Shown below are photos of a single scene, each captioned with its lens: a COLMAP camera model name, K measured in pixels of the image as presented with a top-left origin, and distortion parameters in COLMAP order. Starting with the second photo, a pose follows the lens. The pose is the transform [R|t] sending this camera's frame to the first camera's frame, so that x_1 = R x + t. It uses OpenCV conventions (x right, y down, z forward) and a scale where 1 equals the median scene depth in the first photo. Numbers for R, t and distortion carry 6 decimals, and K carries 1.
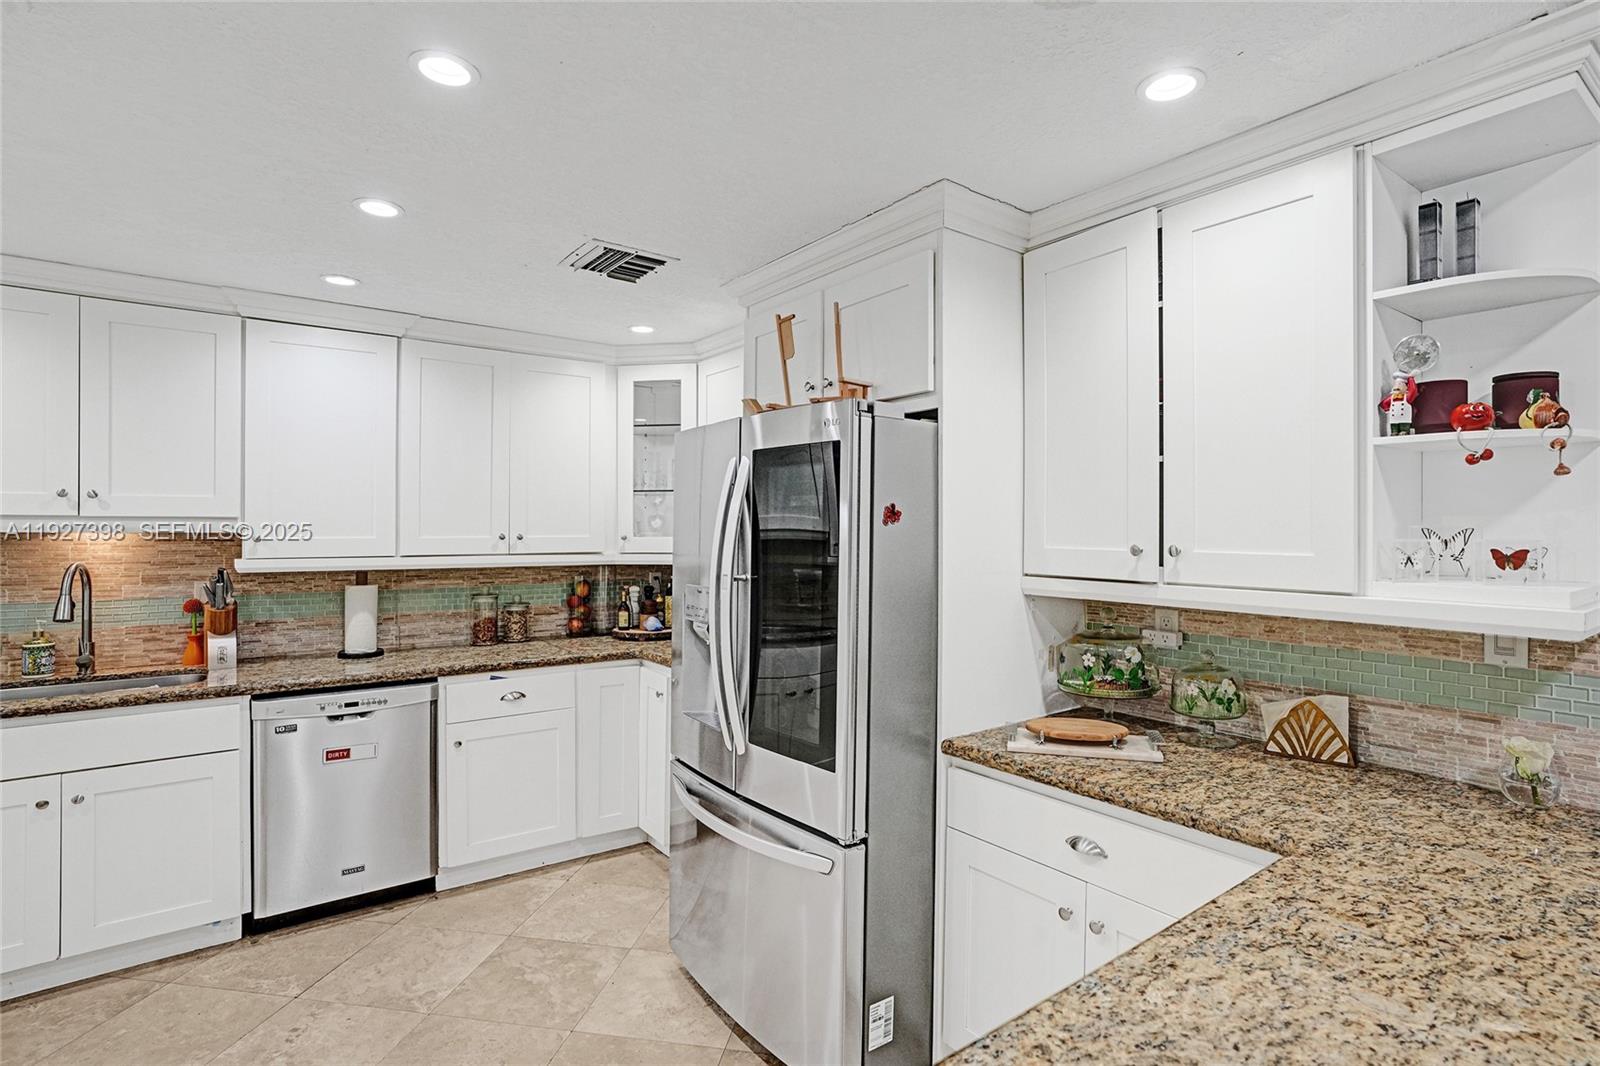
lens RADIAL K [[775.2, 0, 847.0], [0, 775.2, 534.4], [0, 0, 1]] dist [-0.053301, 0.005588]
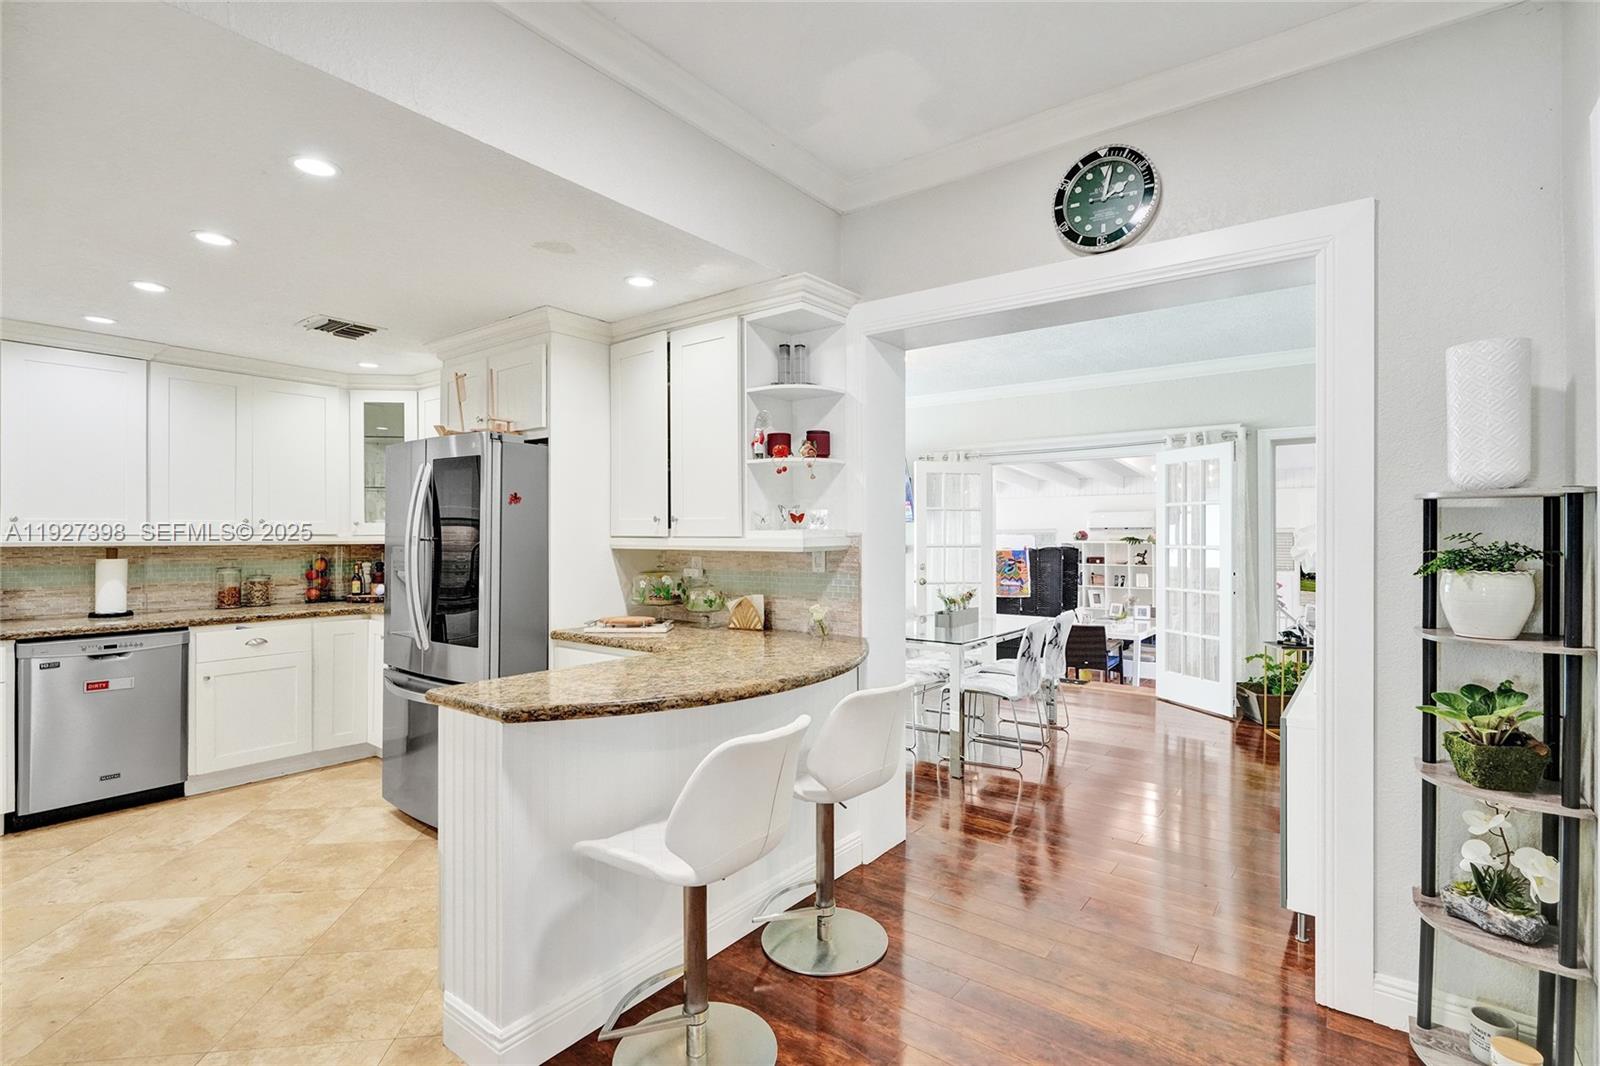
lens RADIAL K [[739.5, 0, 843.1], [0, 739.5, 540.2], [0, 0, 1]] dist [-0.024705, 0.002535]
pose [[0.961947, -0.004096, 0.273207, 0.220618], [0.004038, 0.999992, 0.000774, 0.048584], [-0.273207, 0.000359, 0.961955, -0.549262]]
